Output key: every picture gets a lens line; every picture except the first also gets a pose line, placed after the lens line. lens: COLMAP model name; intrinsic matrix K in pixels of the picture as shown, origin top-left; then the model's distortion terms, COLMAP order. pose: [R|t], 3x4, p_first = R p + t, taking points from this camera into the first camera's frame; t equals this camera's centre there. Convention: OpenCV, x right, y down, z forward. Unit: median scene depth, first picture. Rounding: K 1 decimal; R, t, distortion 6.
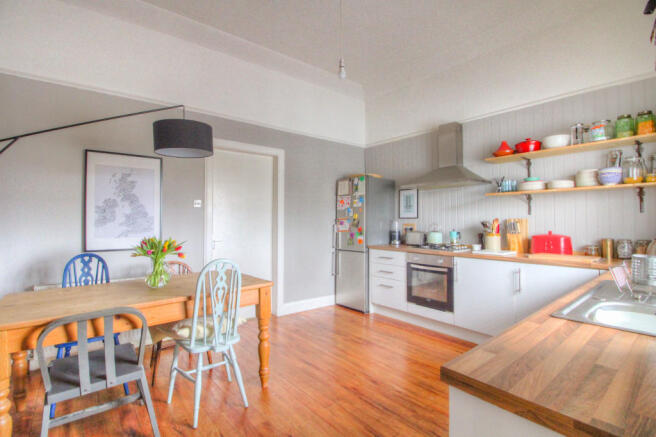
lens RADIAL K [[312.7, 0, 329.1], [0, 312.7, 222.5], [0, 0, 1]] dist [-0.001103, -0.000728]
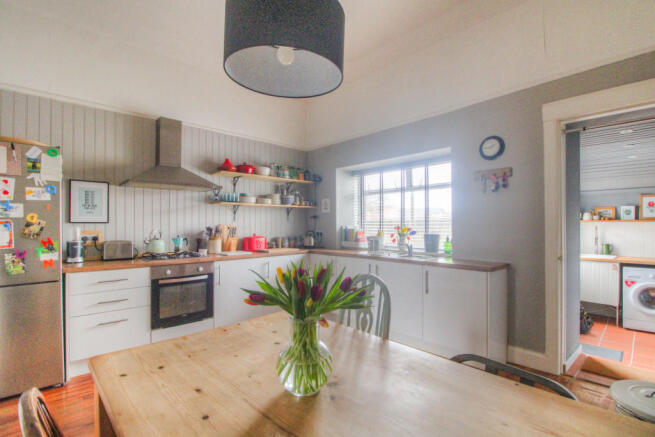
lens RADIAL K [[312.2, 0, 328.6], [0, 312.2, 222.5], [0, 0, 1]] dist [-0.001103, -0.000728]
pose [[-0.059732, 0.012532, 0.998136, -0.548536], [0.008746, 0.999889, -0.012031, -0.001674], [-0.998176, 0.008011, -0.059835, 0.598578]]
